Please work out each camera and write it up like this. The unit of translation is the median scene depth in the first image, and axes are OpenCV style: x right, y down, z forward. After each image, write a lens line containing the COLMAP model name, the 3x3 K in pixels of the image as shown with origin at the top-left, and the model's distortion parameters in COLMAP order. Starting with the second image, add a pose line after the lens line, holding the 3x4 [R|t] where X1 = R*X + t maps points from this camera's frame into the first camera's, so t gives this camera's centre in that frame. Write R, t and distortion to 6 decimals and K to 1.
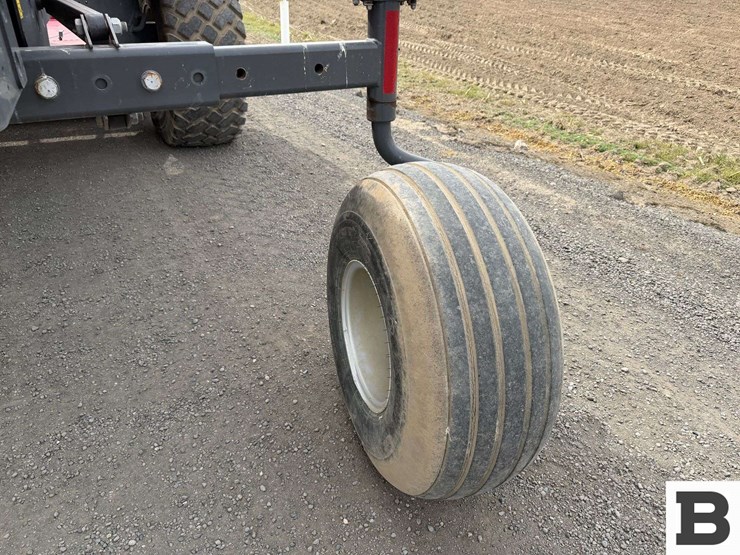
lens RADIAL K [[521.6, 0, 368.4], [0, 521.6, 279.2], [0, 0, 1]] dist [0.080835, -0.129653]
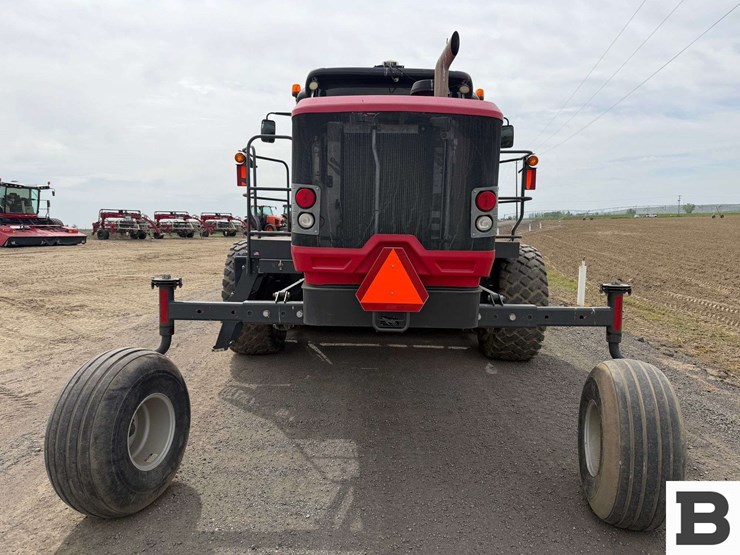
lens RADIAL K [[521.6, 0, 368.4], [0, 521.6, 279.2], [0, 0, 1]] dist [0.080835, -0.129653]
pose [[0.860407, 0.027957, -0.508841, 0.158207], [-0.242958, 0.900216, -0.361361, 0.298283], [0.447964, 0.434545, 0.781344, -0.754985]]
